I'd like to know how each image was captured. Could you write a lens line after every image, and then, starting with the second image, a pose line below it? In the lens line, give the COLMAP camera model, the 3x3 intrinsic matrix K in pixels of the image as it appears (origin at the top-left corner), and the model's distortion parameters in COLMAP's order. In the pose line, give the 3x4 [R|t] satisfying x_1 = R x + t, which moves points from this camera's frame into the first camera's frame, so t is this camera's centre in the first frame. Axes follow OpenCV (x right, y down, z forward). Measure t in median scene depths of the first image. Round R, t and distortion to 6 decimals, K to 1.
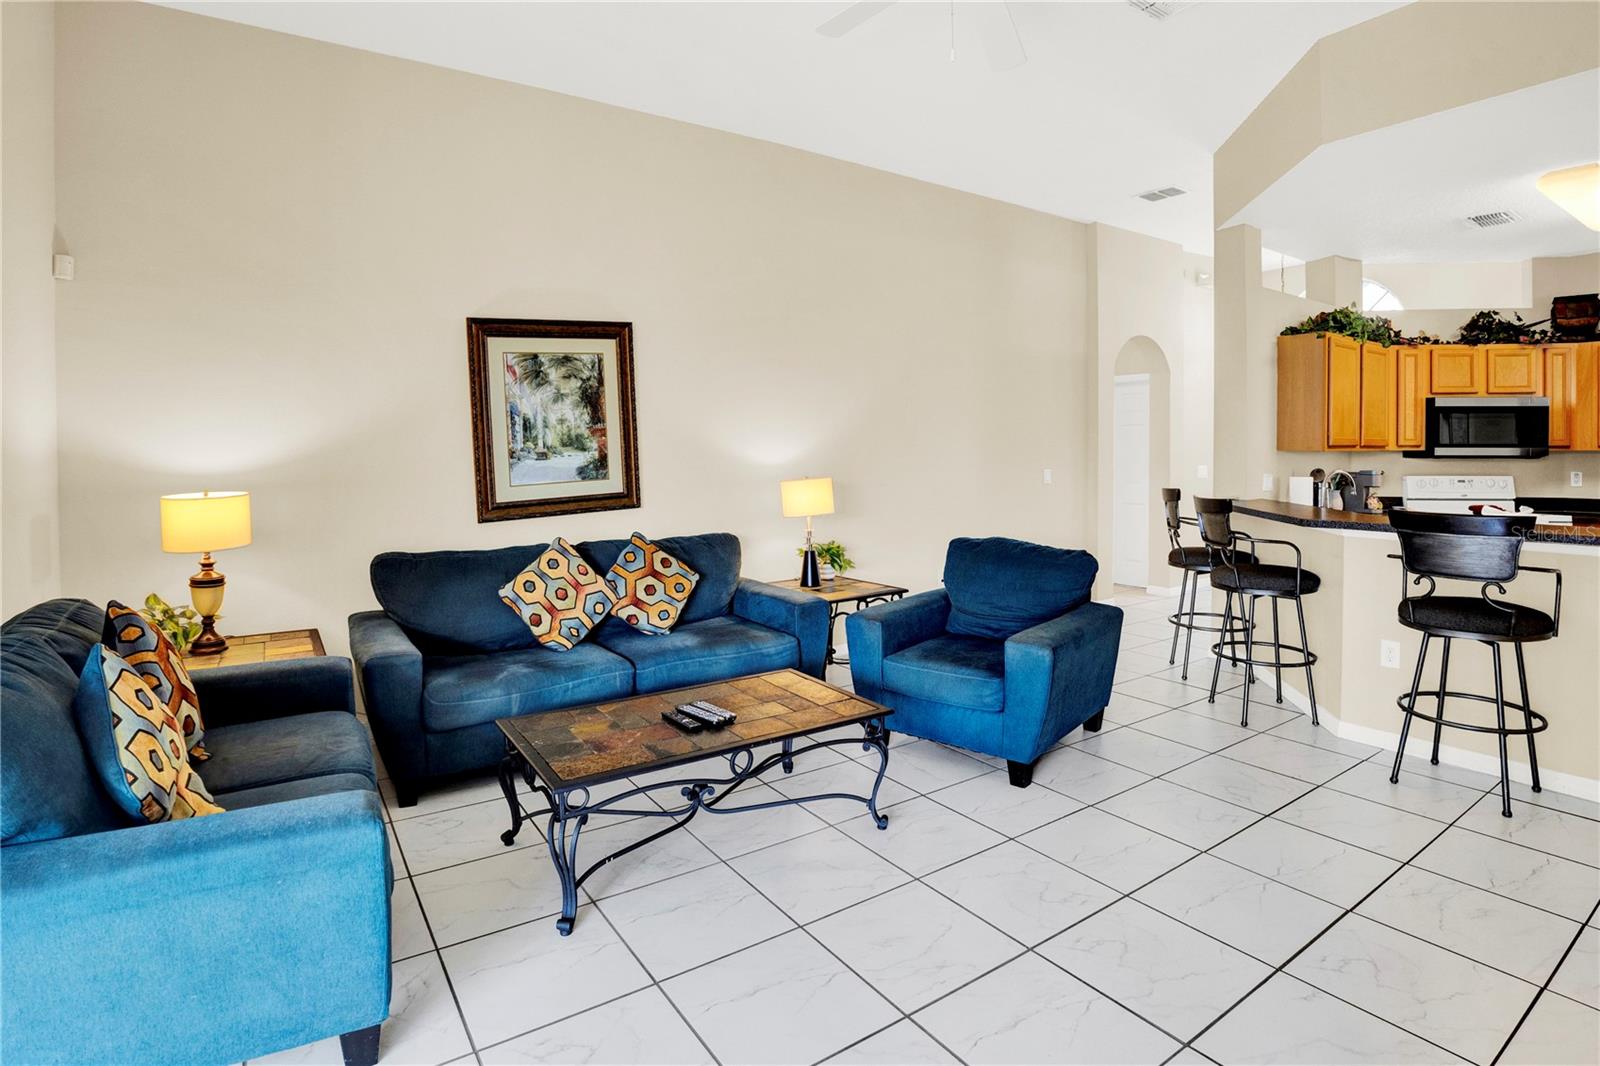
lens RADIAL K [[824.8, 0, 786.2], [0, 824.8, 463.7], [0, 0, 1]] dist [-0.050725, 0.006229]
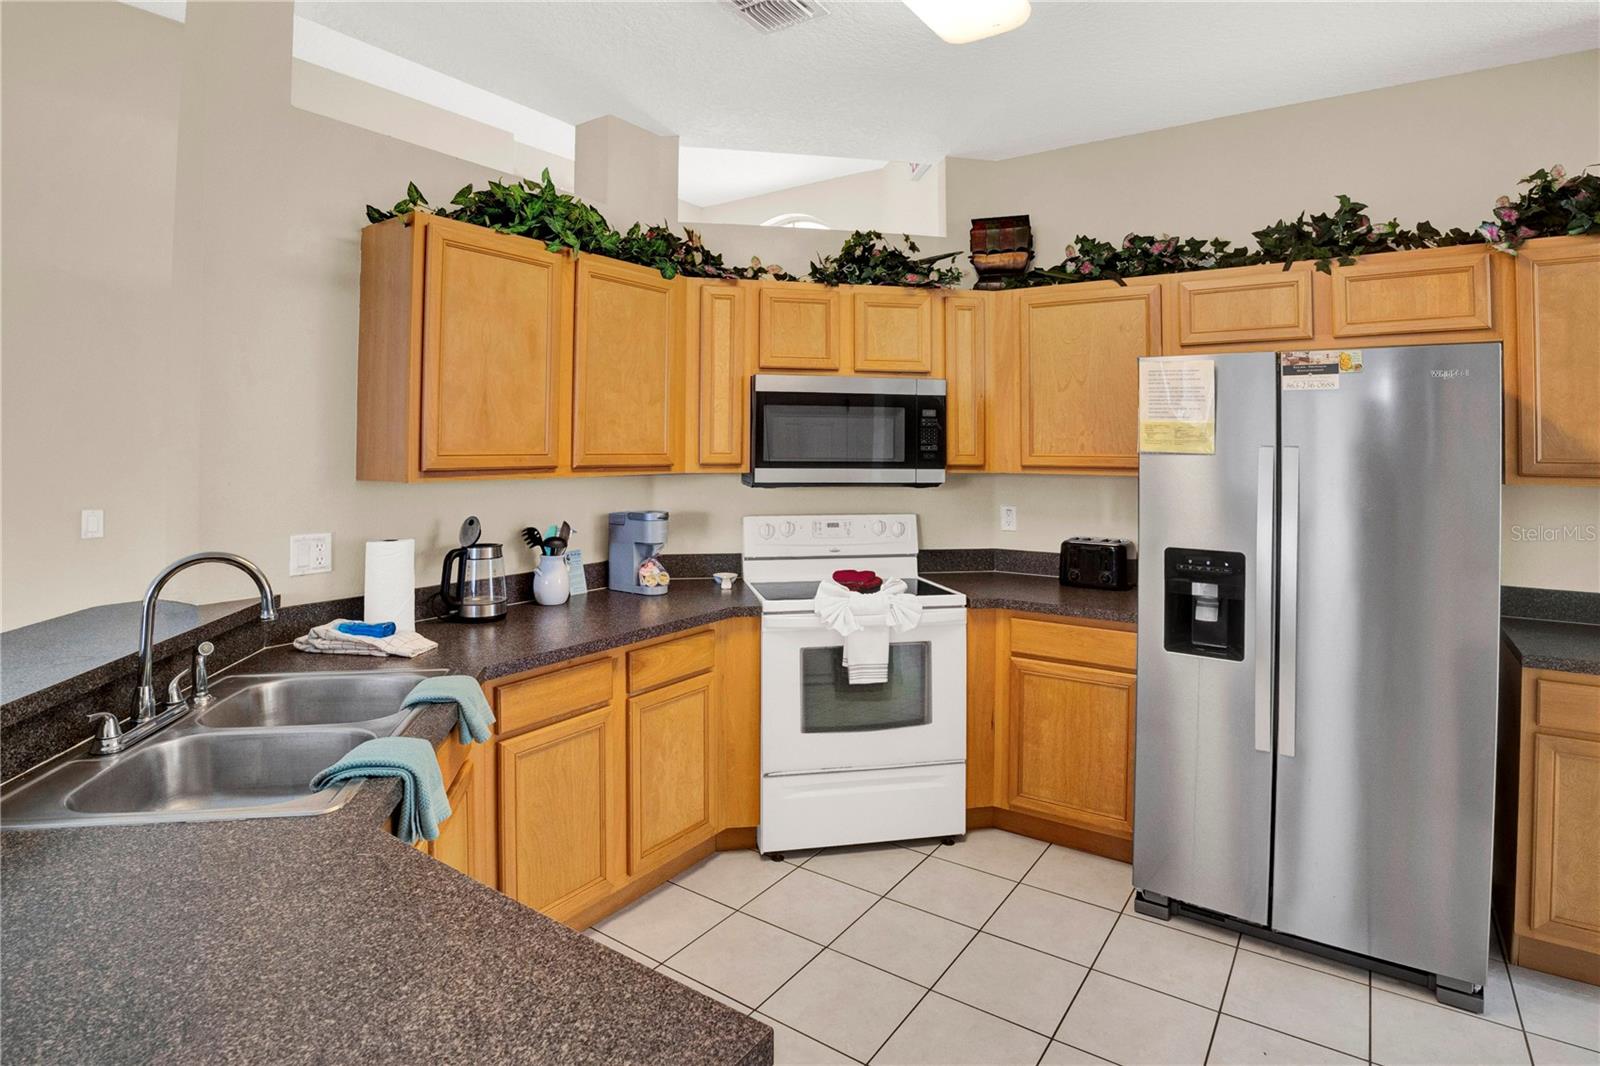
lens RADIAL K [[824.8, 0, 838.0], [0, 824.8, 429.7], [0, 0, 1]] dist [-0.050725, 0.006229]
pose [[0.929866, 0.013403, 0.367655, 0.818654], [0.001112, 0.999229, -0.039241, -0.030086], [-0.367897, 0.036898, 0.929134, 0.576342]]
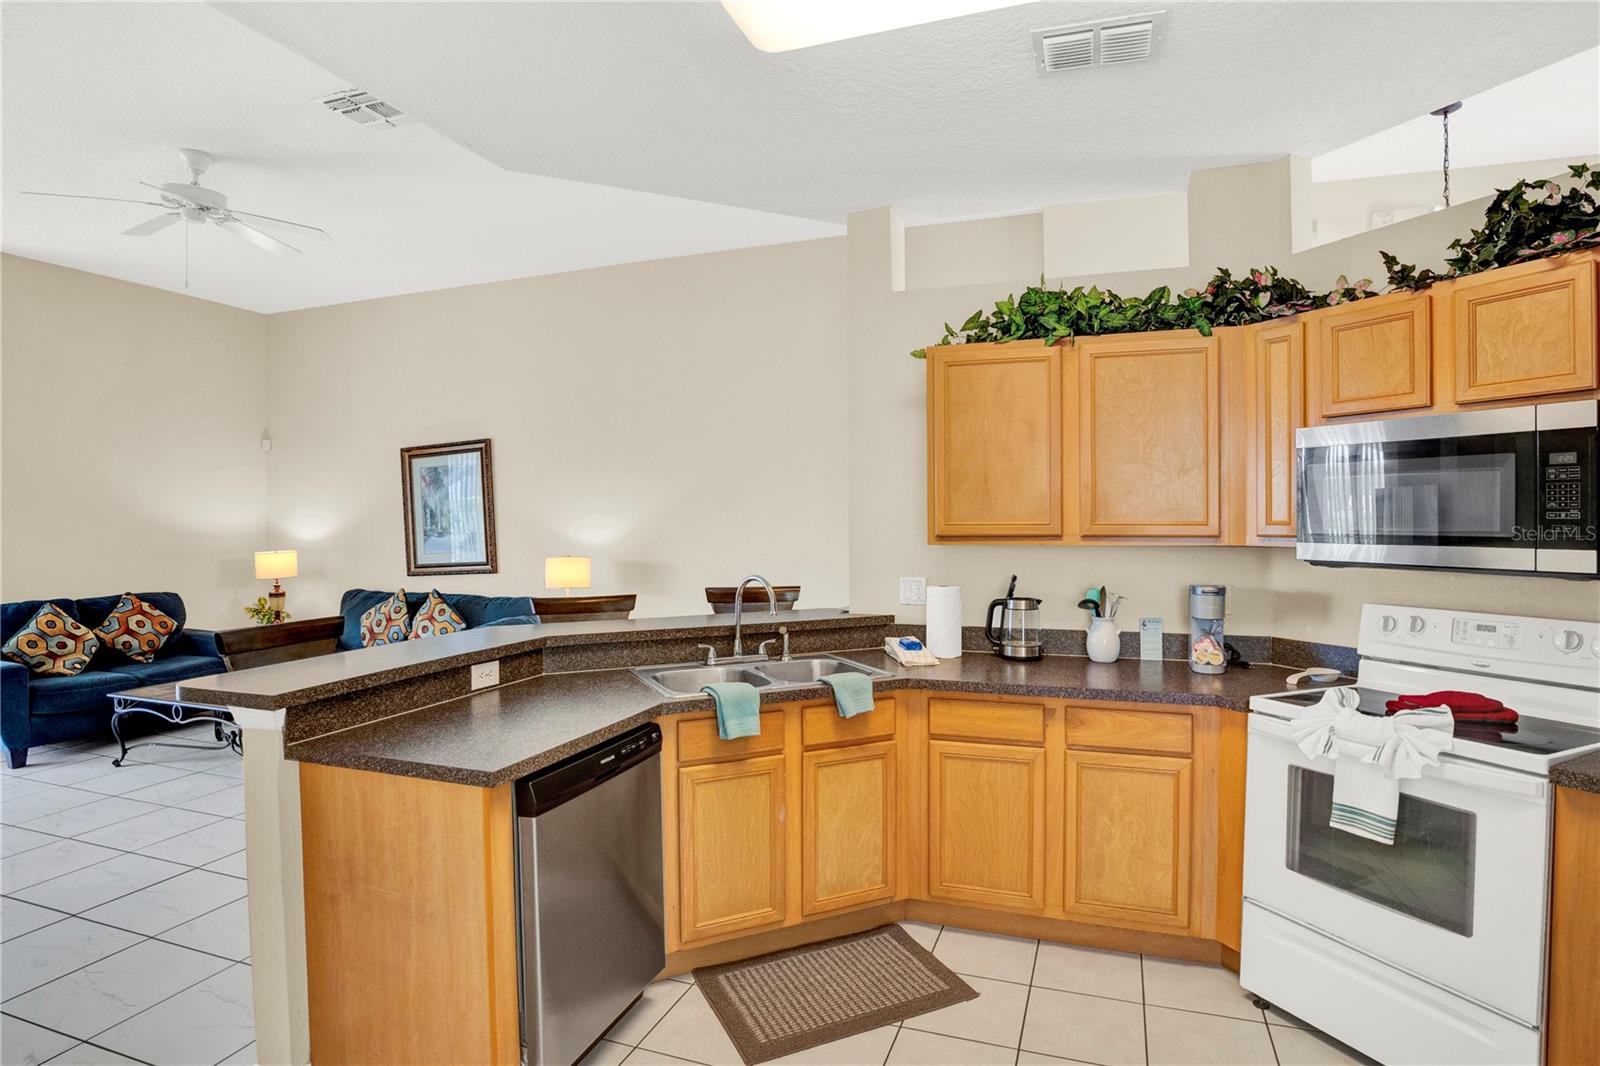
lens RADIAL K [[842.4, 0, 834.8], [0, 842.4, 536.1], [0, 0, 1]] dist [-0.038461, 0.005357]
pose [[0.586340, 0.014903, -0.809928, 1.285515], [-0.017463, 0.999831, 0.005756, -0.026844], [0.809877, 0.010769, 0.586501, 0.649119]]
